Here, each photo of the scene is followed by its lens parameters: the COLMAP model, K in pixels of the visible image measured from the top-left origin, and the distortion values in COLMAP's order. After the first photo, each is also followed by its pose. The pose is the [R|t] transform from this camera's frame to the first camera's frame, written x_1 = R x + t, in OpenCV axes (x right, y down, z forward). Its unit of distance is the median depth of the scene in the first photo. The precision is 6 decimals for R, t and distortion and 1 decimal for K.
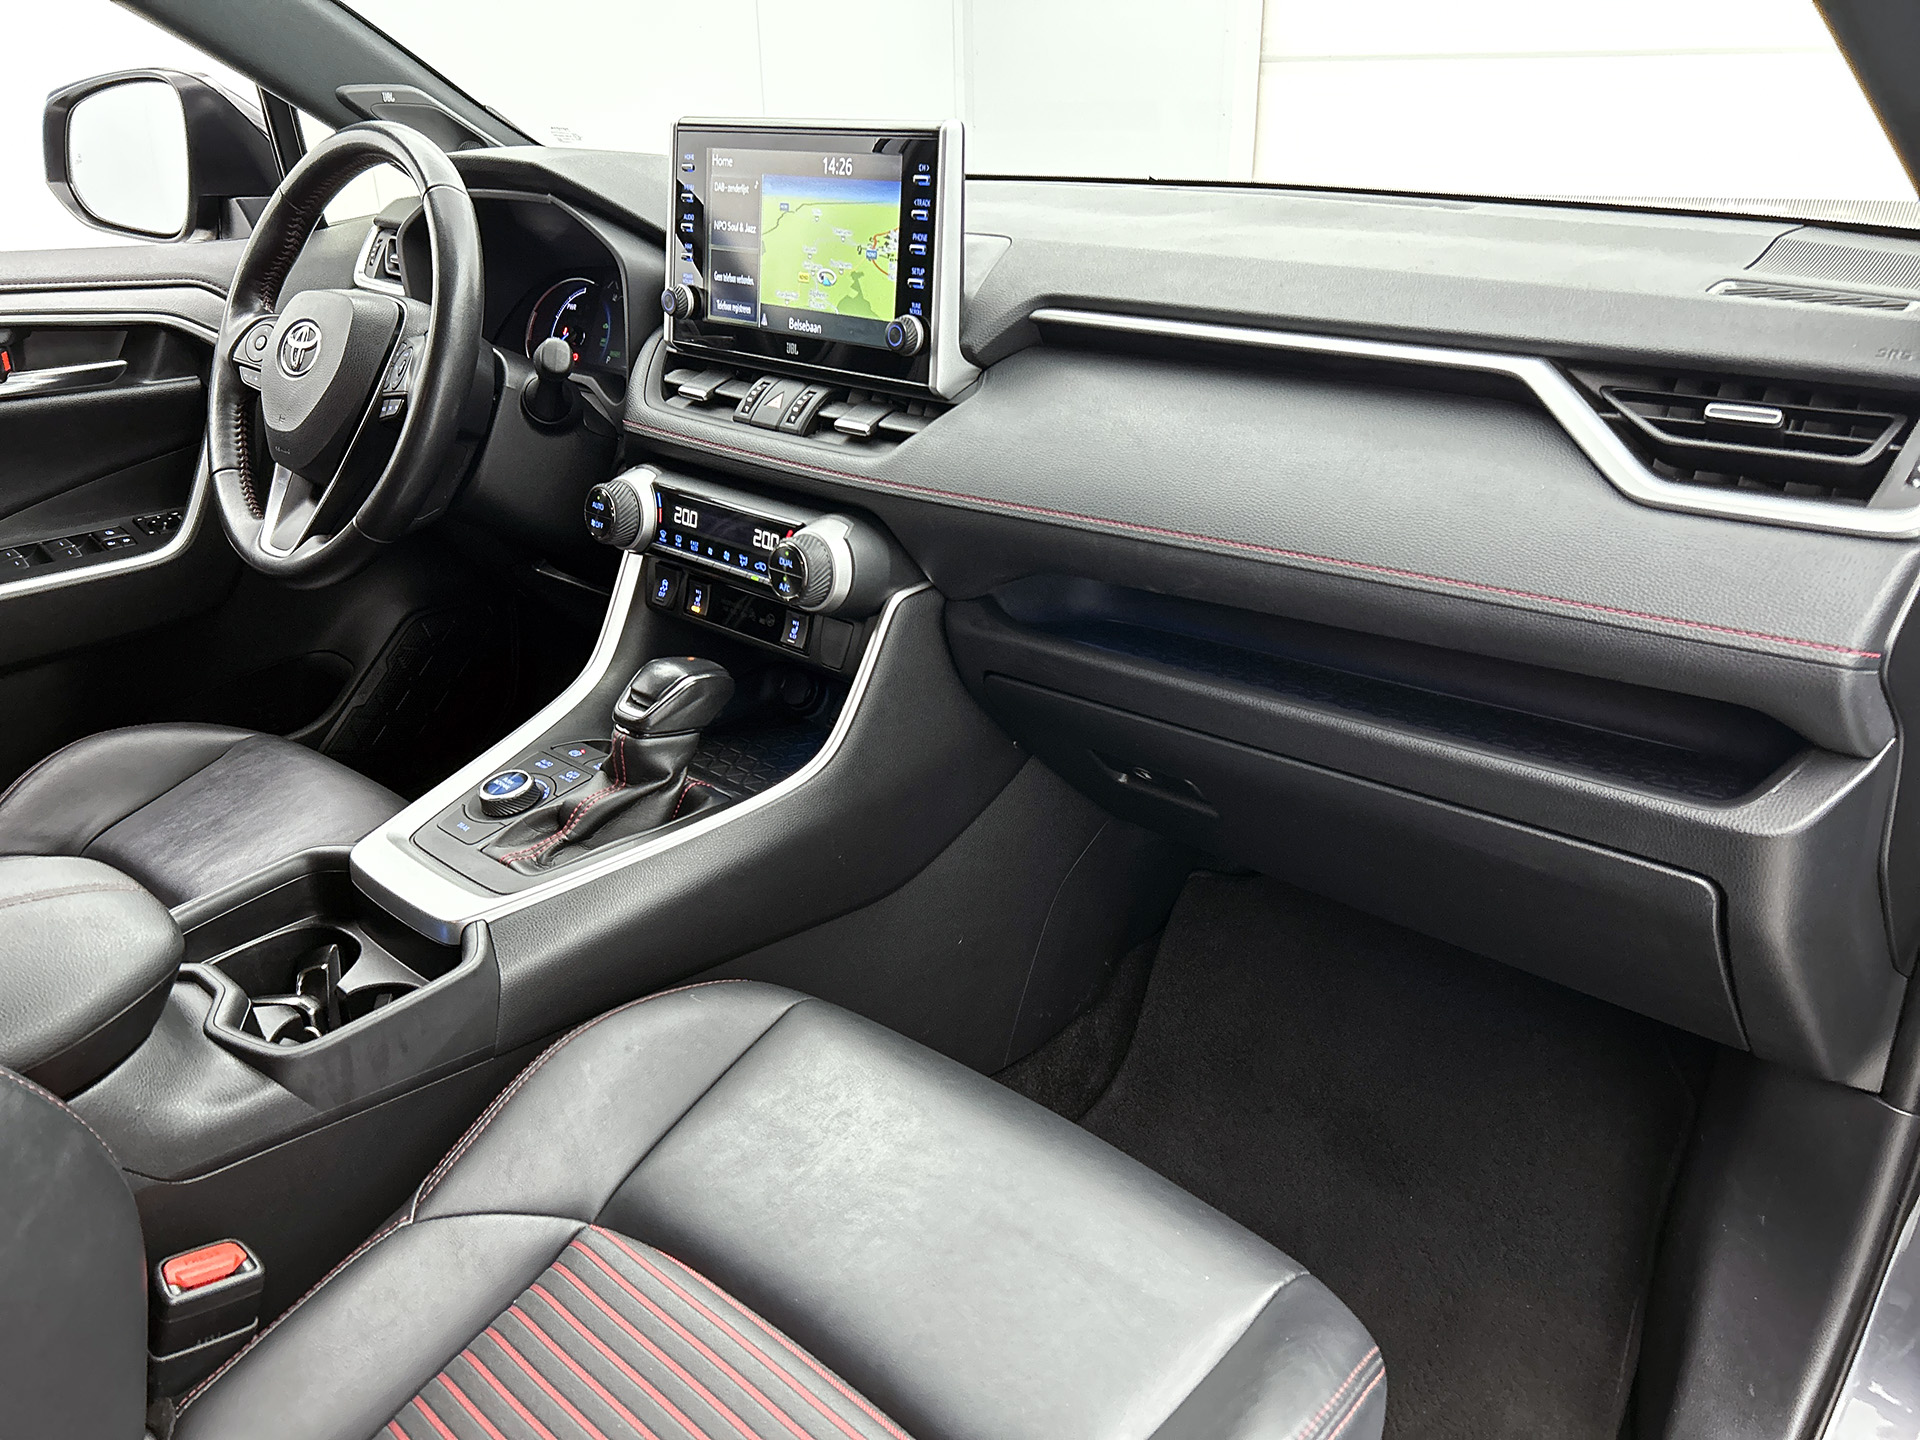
lens RADIAL K [[1480.0, 0, 960.0], [0, 1480.0, 720.0], [0, 0, 1]] dist [0.010461, -0.004100]
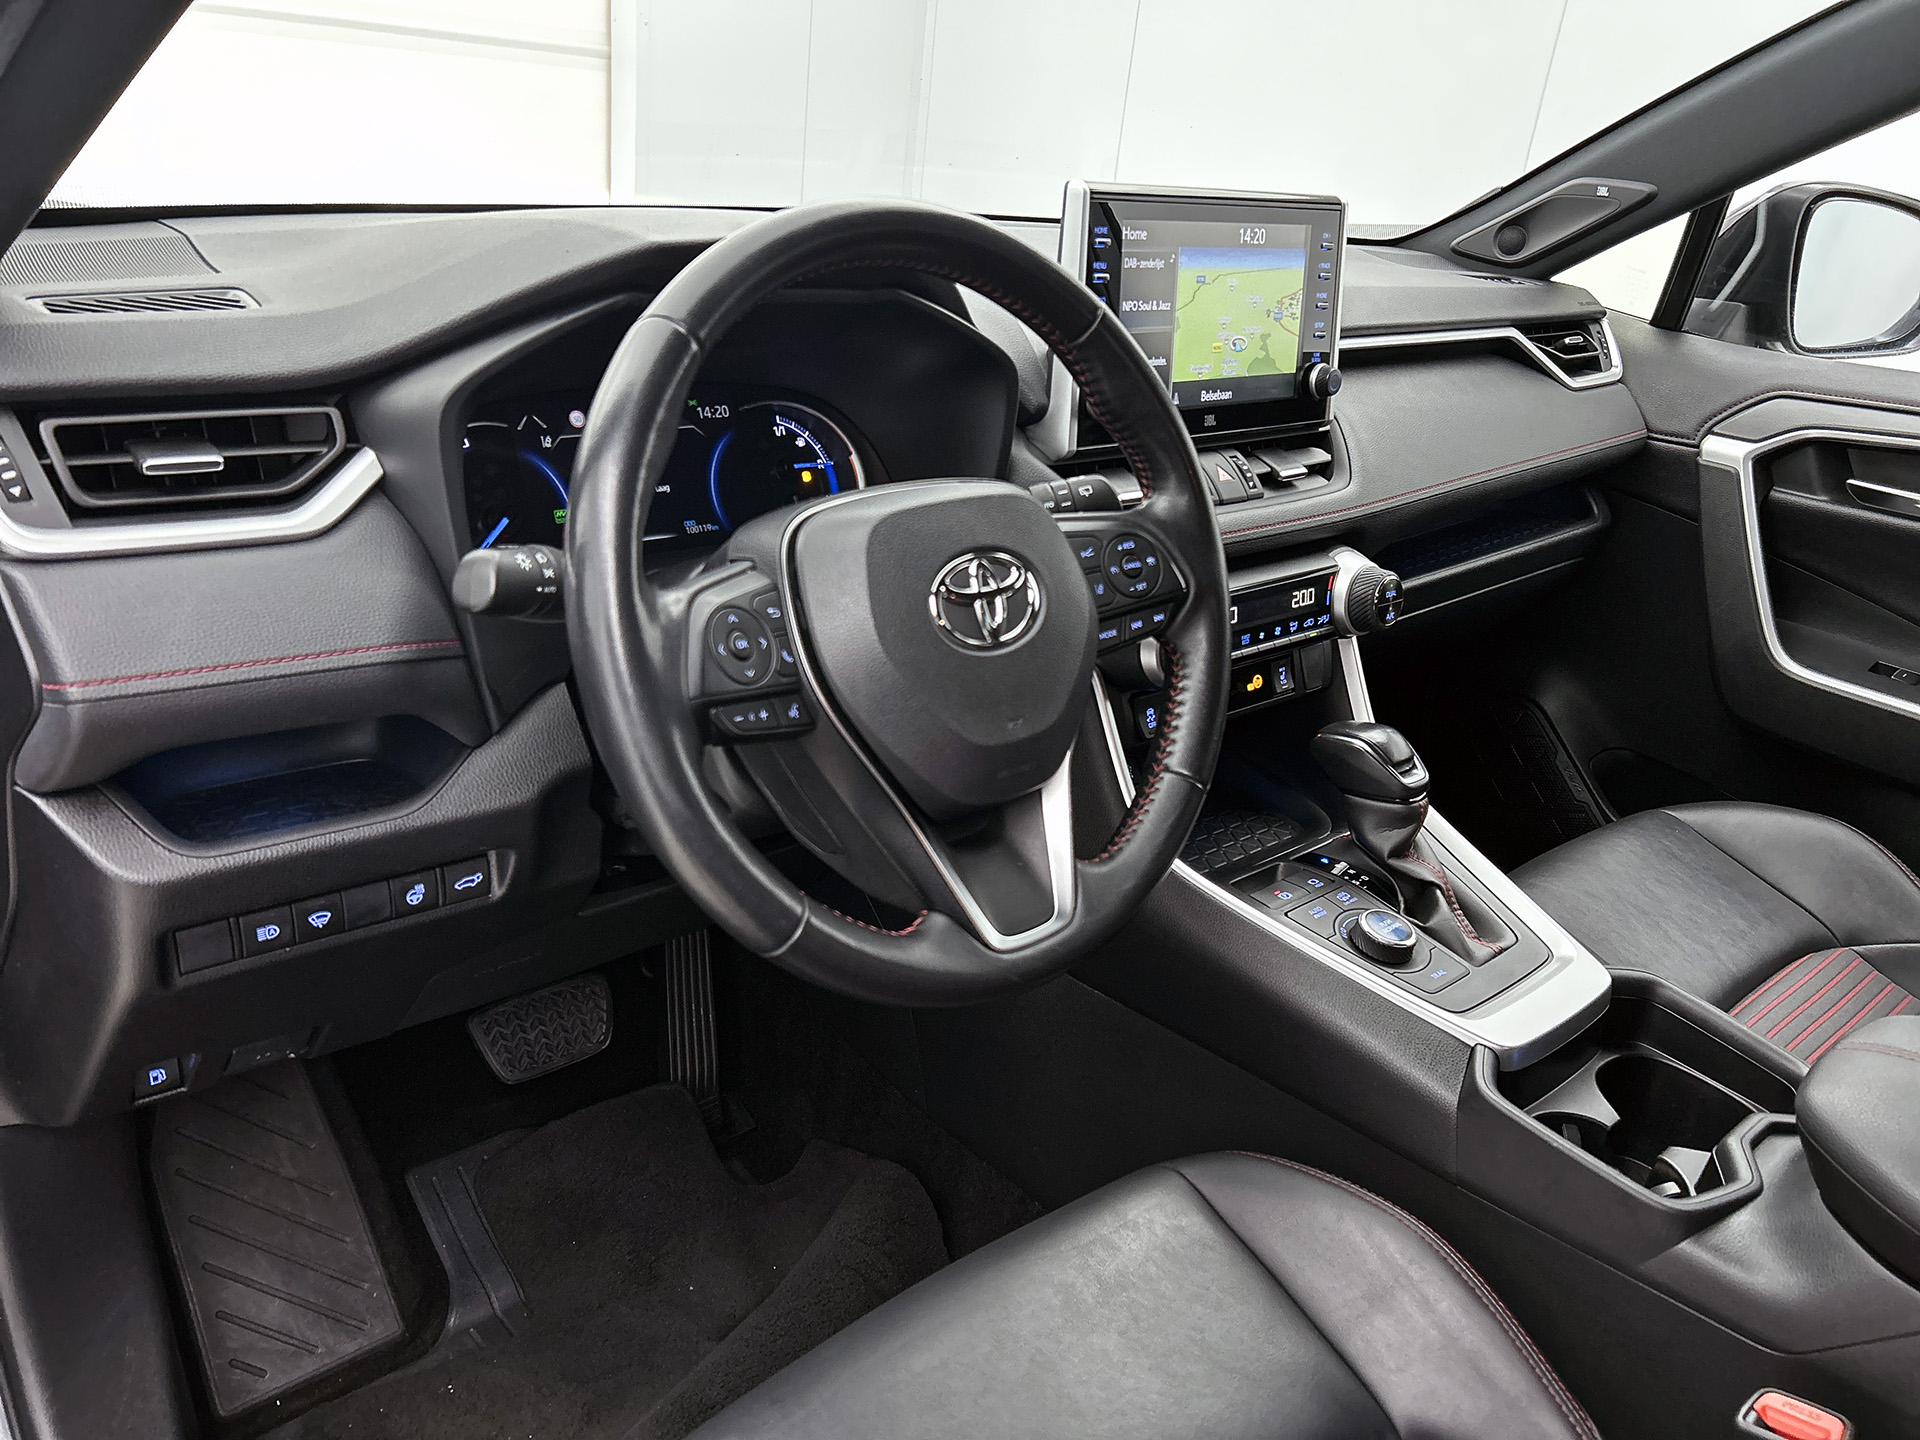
lens RADIAL K [[1480.0, 0, 960.0], [0, 1480.0, 720.0], [0, 0, 1]] dist [0.010461, -0.004100]
pose [[0.098766, -0.368603, 0.924325, -1.141567], [0.315696, 0.892490, 0.322176, -0.453732], [-0.943706, 0.259985, 0.204514, 1.032307]]
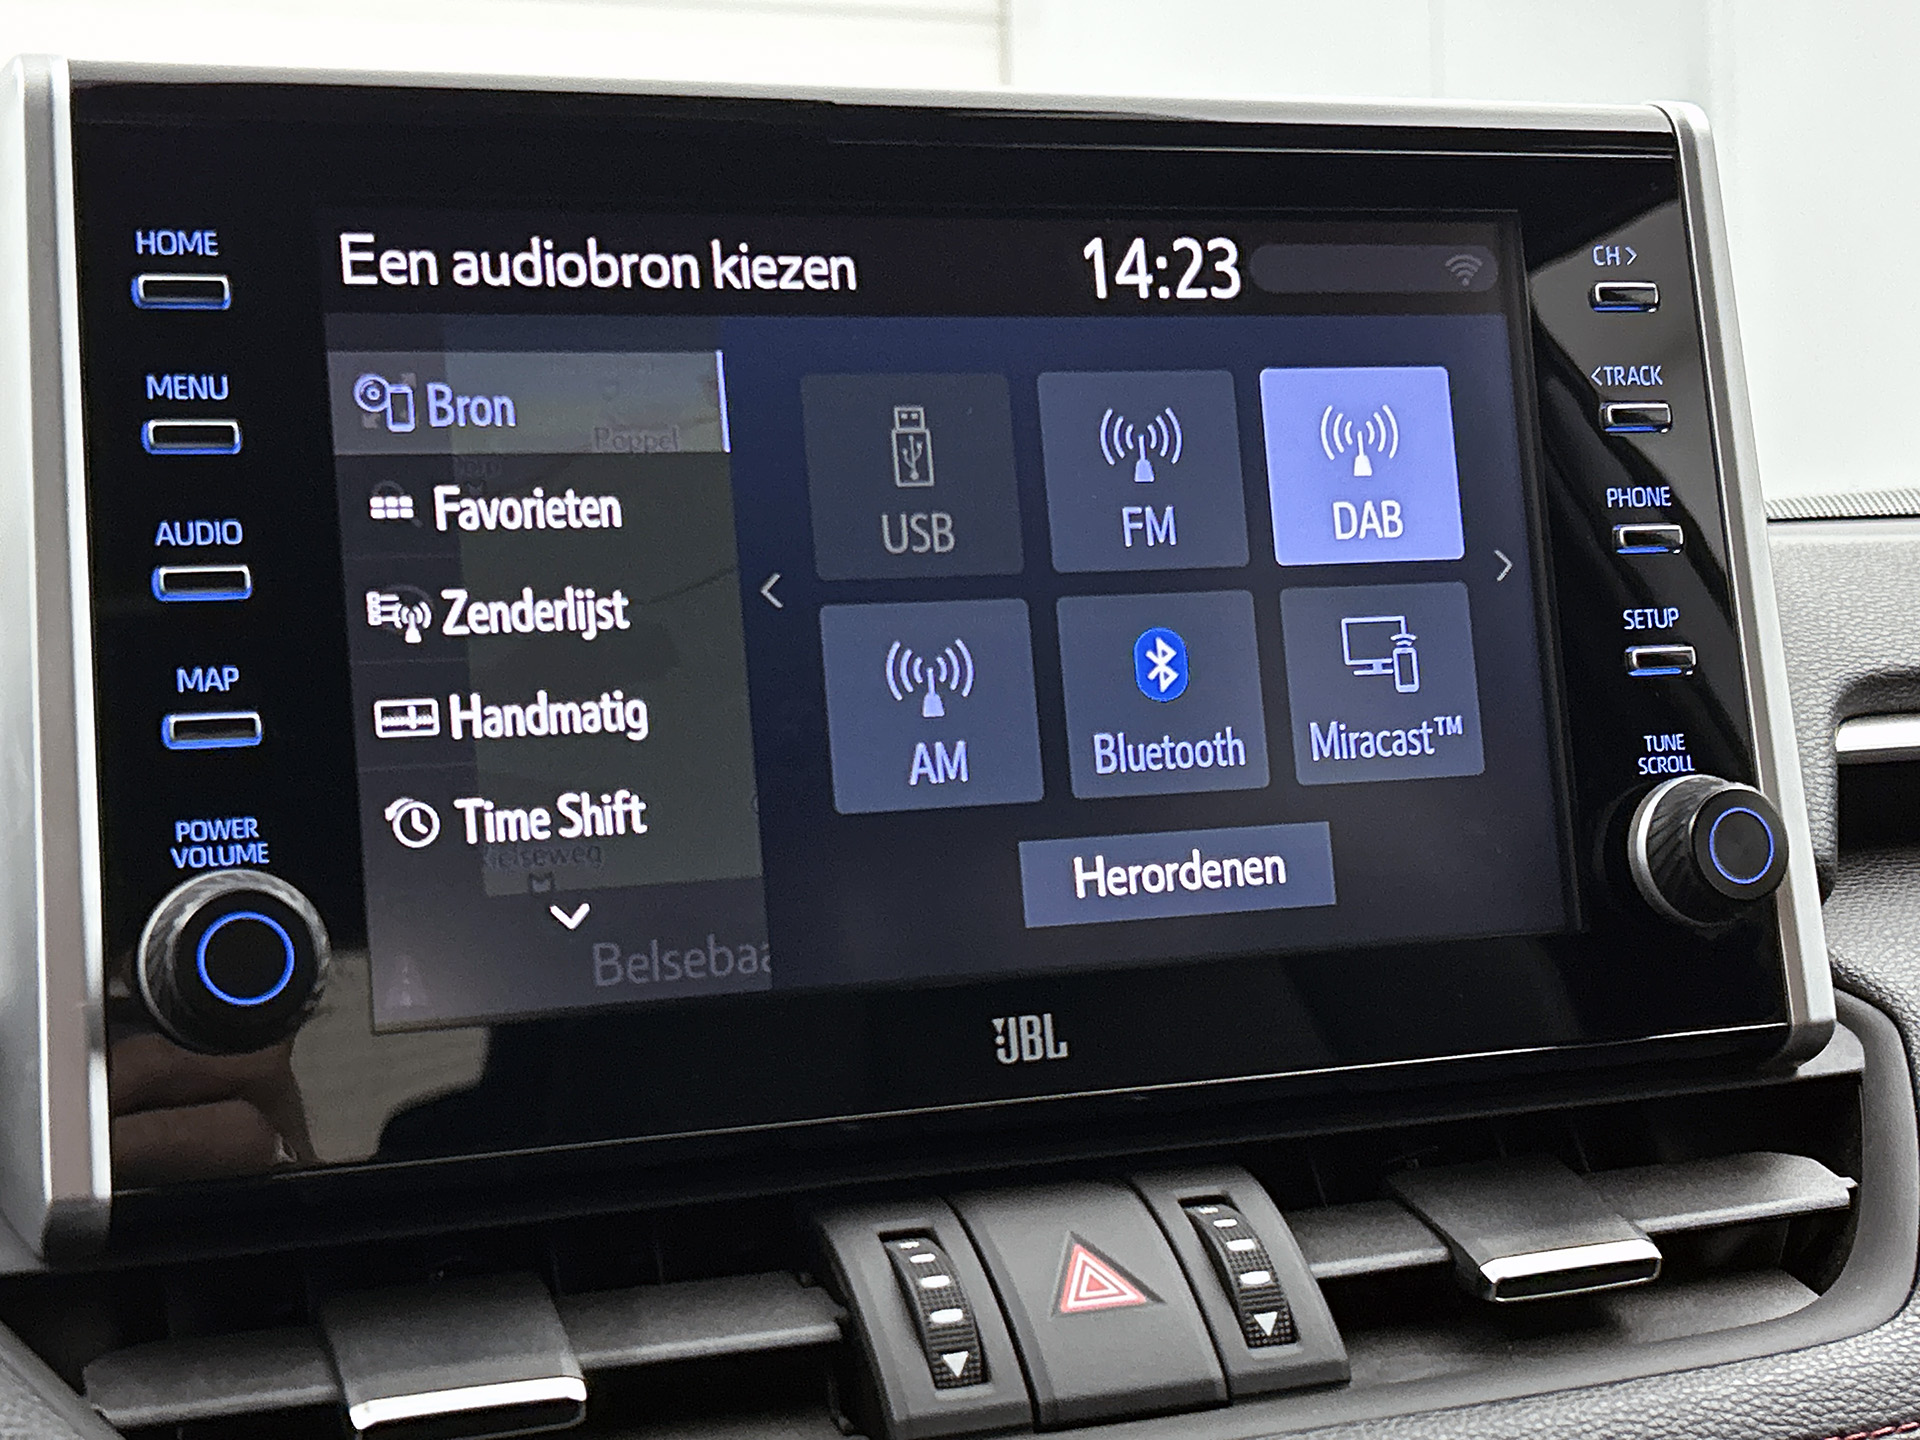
lens RADIAL K [[2854.3, 0, 960.0], [0, 2854.3, 720.0], [0, 0, 1]] dist [0.046273, 0.028672]
pose [[0.455570, -0.016350, 0.890050, -0.501066], [0.397403, 0.898408, -0.186906, -0.224117], [-0.796572, 0.438857, 0.415785, 0.834041]]
